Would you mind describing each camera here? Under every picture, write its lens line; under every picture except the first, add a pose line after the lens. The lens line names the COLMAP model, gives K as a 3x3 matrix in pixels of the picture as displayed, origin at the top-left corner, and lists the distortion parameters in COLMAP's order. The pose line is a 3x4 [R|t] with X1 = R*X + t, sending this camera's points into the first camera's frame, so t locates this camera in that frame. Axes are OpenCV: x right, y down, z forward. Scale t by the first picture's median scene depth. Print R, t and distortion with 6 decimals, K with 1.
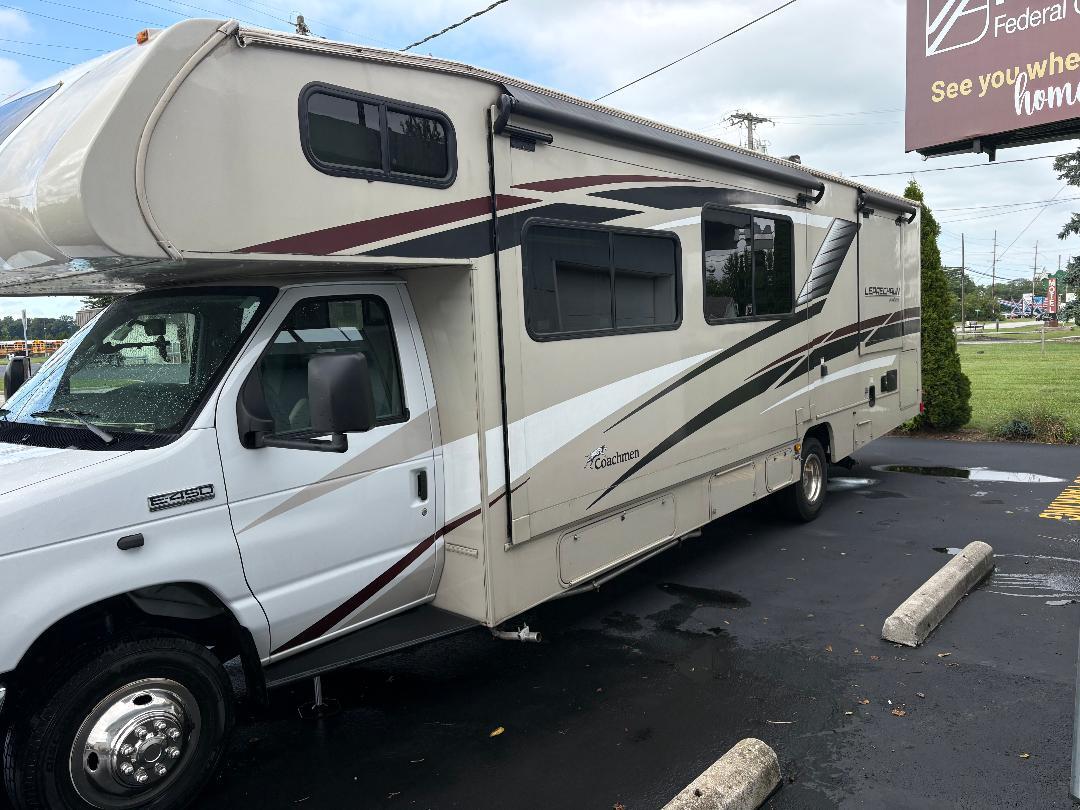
lens RADIAL K [[821.9, 0, 540.0], [0, 821.9, 405.0], [0, 0, 1]] dist [0.087586, -0.108219]
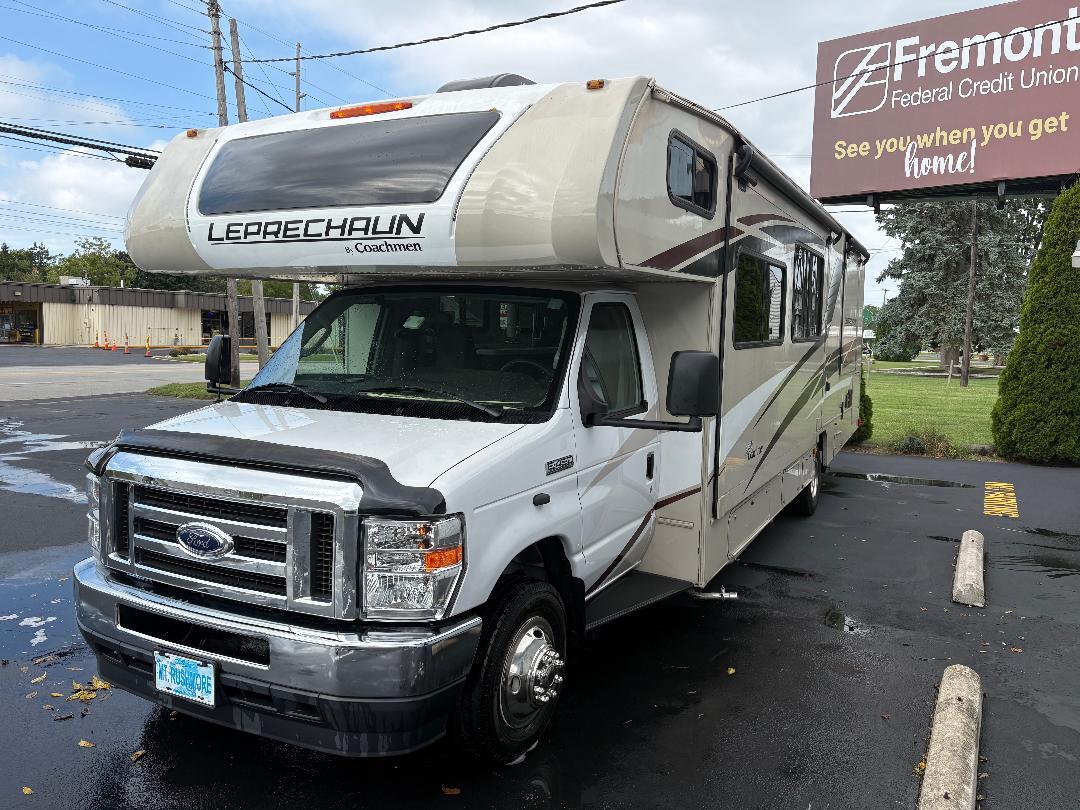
lens RADIAL K [[821.9, 0, 540.0], [0, 821.9, 405.0], [0, 0, 1]] dist [0.087586, -0.108219]
pose [[0.977067, 0.042915, 0.208561, -0.453532], [-0.040695, 0.999060, -0.014925, 0.028025], [-0.209005, 0.006096, 0.977896, -0.095452]]
